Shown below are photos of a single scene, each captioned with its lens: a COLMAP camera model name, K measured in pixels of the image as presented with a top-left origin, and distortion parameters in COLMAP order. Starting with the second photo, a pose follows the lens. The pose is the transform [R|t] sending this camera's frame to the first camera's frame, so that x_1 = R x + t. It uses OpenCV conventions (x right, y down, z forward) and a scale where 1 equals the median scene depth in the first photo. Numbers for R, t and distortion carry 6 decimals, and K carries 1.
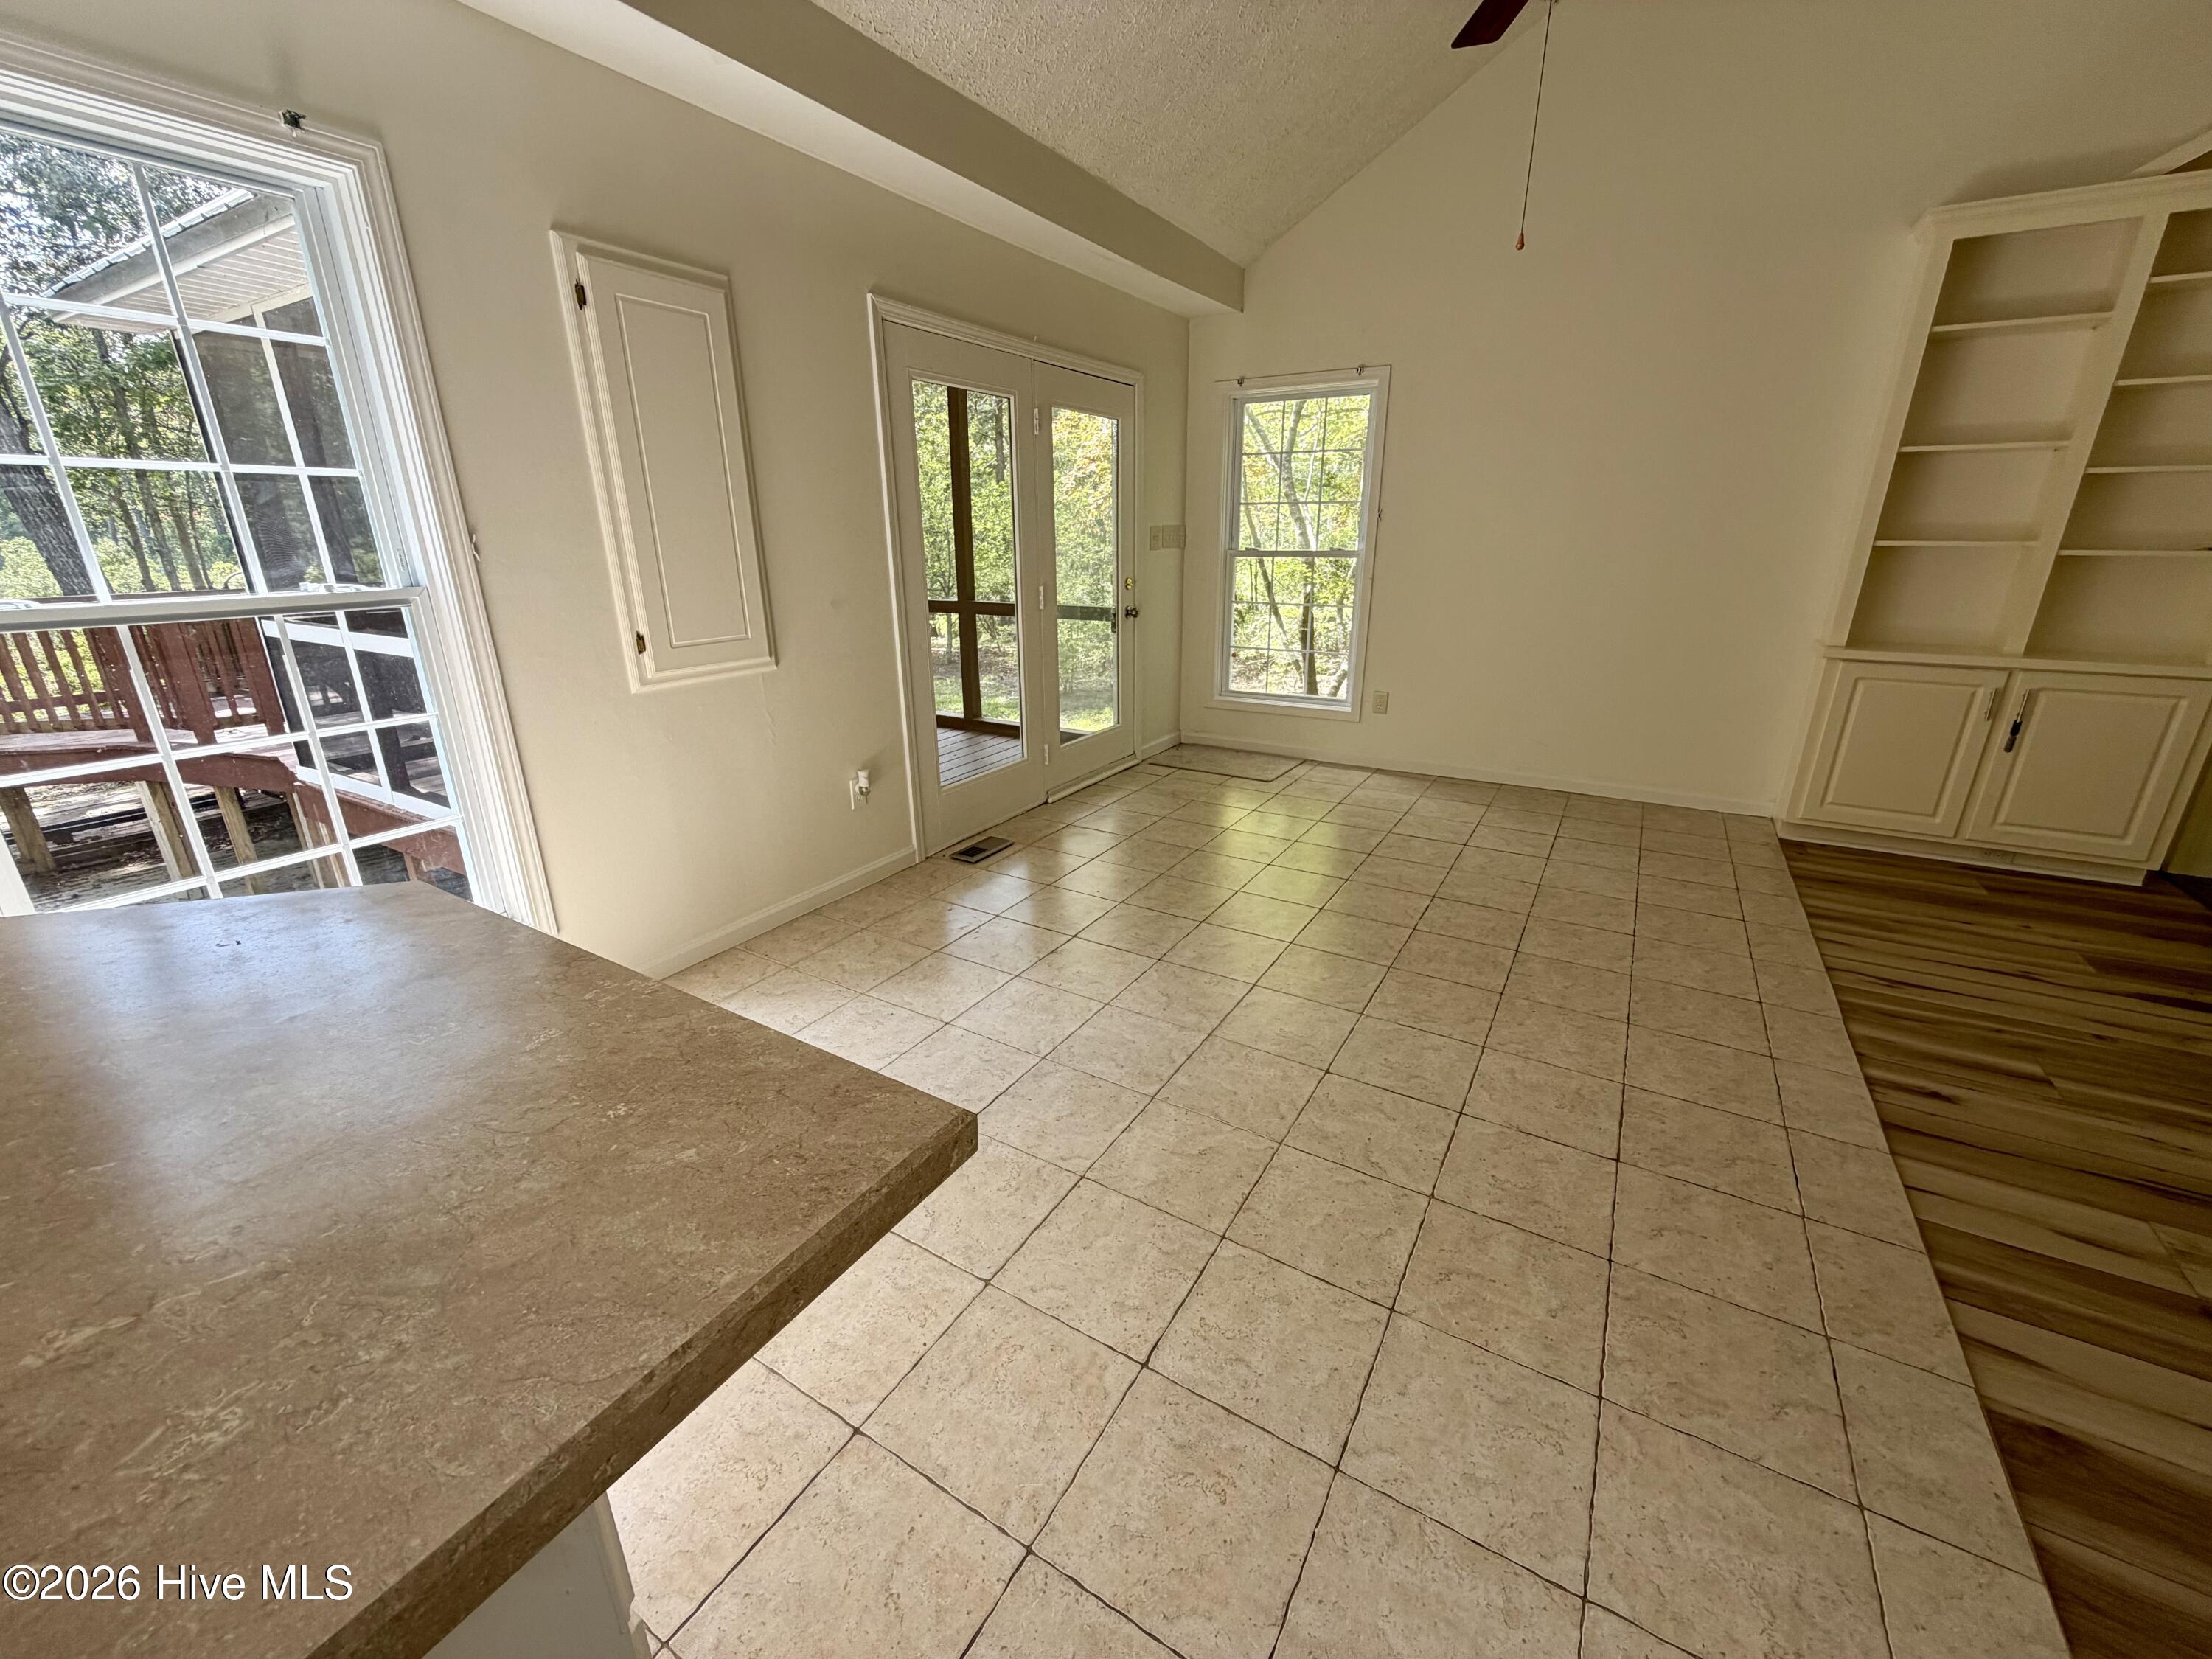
lens RADIAL K [[885.3, 0, 1101.3], [0, 885.3, 835.5], [0, 0, 1]] dist [-0.000793, -0.000769]
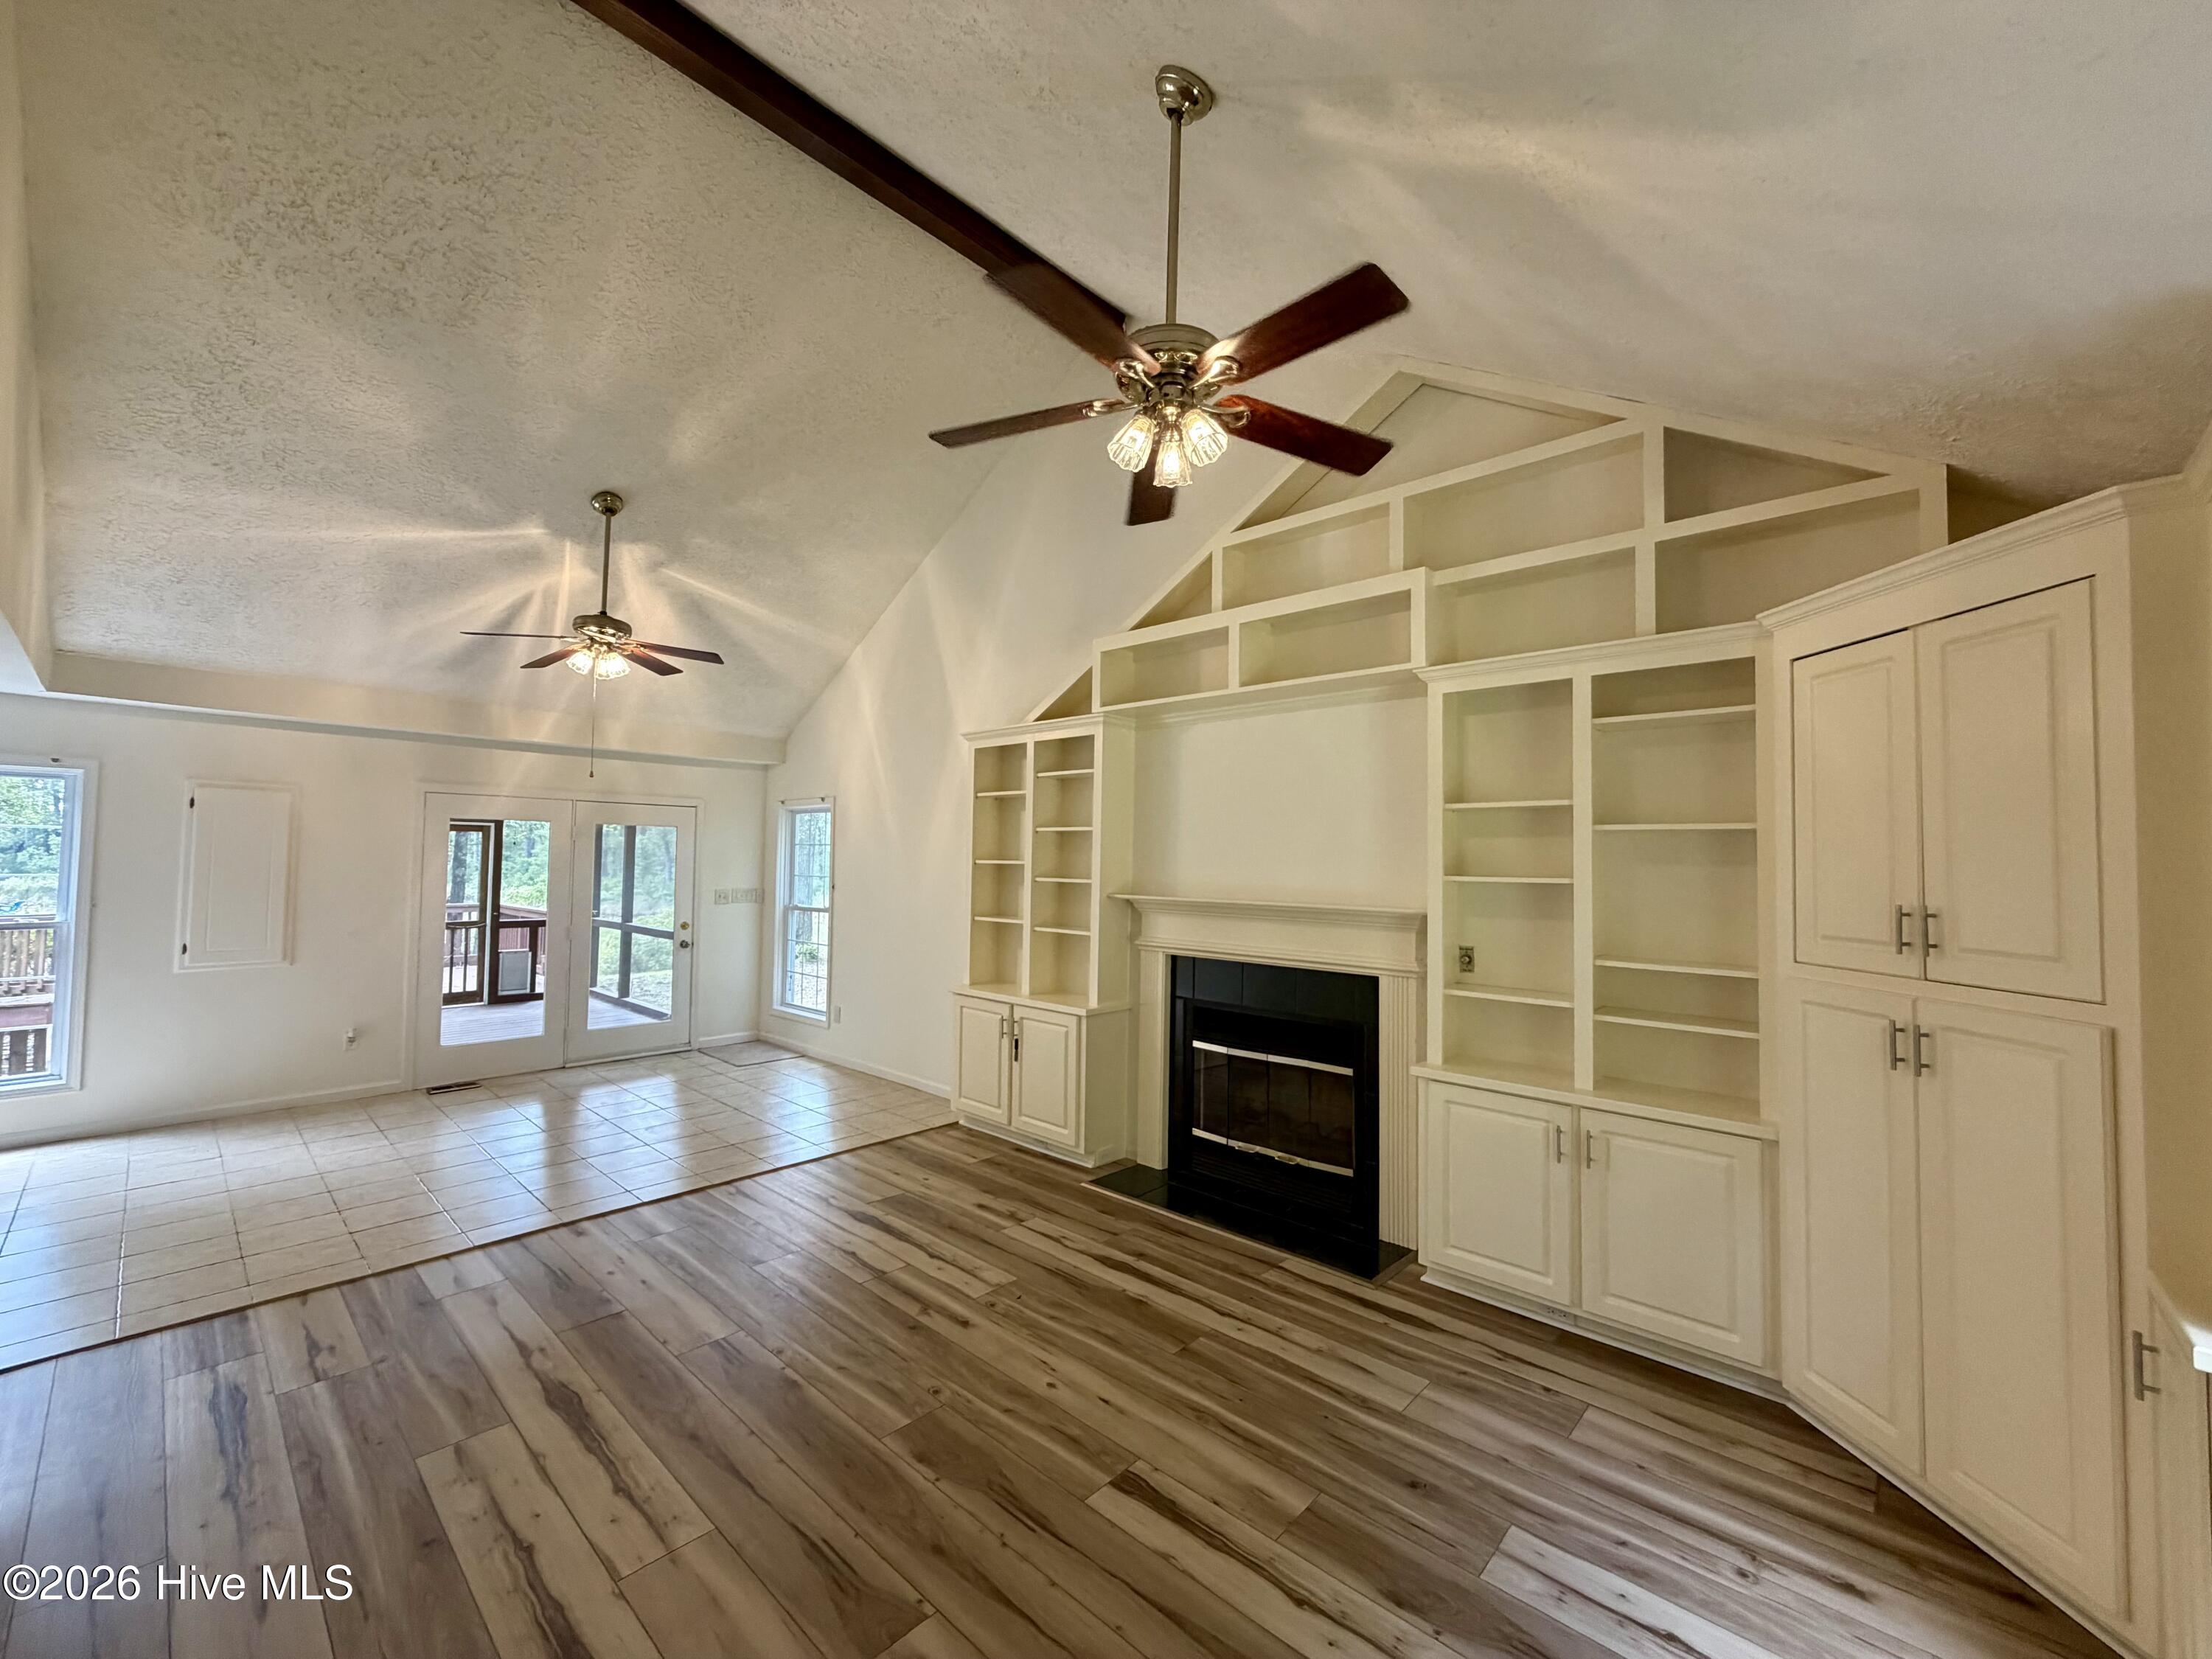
lens RADIAL K [[885.3, 0, 1109.5], [0, 885.3, 834.5], [0, 0, 1]] dist [-0.000793, -0.000769]
pose [[0.978660, 0.012460, -0.205109, 1.616079], [-0.085664, 0.932027, -0.352120, 0.061923], [0.186780, 0.362176, 0.913204, -0.472313]]
